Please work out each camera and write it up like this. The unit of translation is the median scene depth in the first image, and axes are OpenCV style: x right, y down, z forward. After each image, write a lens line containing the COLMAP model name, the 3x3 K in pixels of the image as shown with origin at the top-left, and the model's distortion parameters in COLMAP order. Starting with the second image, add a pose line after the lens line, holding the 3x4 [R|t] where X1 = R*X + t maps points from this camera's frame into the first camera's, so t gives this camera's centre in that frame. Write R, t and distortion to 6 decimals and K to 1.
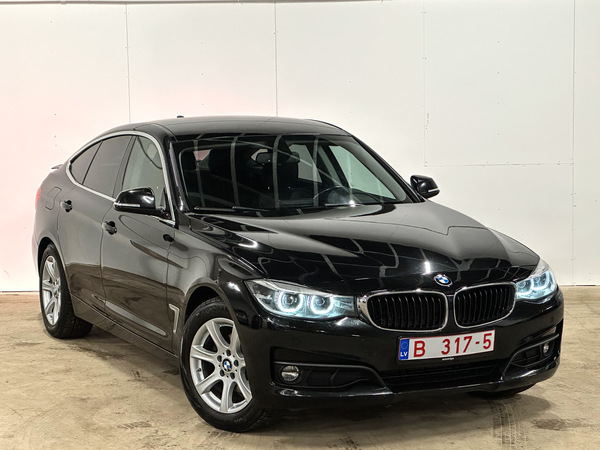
lens RADIAL K [[1457.2, 0, 300.0], [0, 1457.2, 225.0], [0, 0, 1]] dist [0.097948, 0.881273]
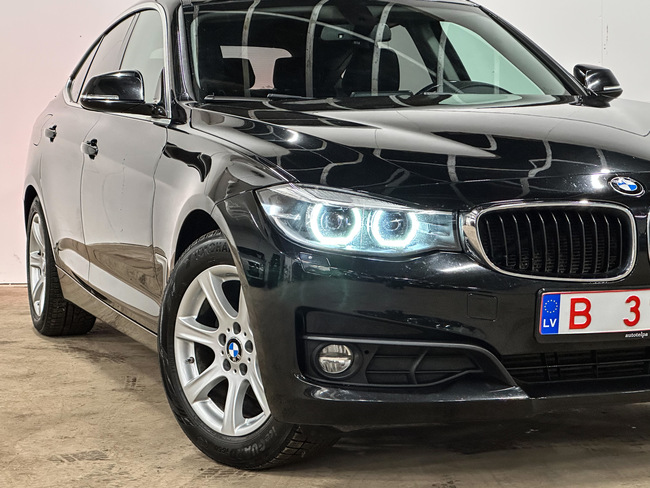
lens RADIAL K [[1535.0, 0, 325.0], [0, 1535.0, 244.0], [0, 0, 1]] dist [-0.267878, 7.070487]
pose [[0.995203, 0.000174, -0.097830, 0.042241], [-0.002368, 0.999748, -0.022309, 0.068802], [0.097802, 0.022434, 0.994953, 0.420834]]
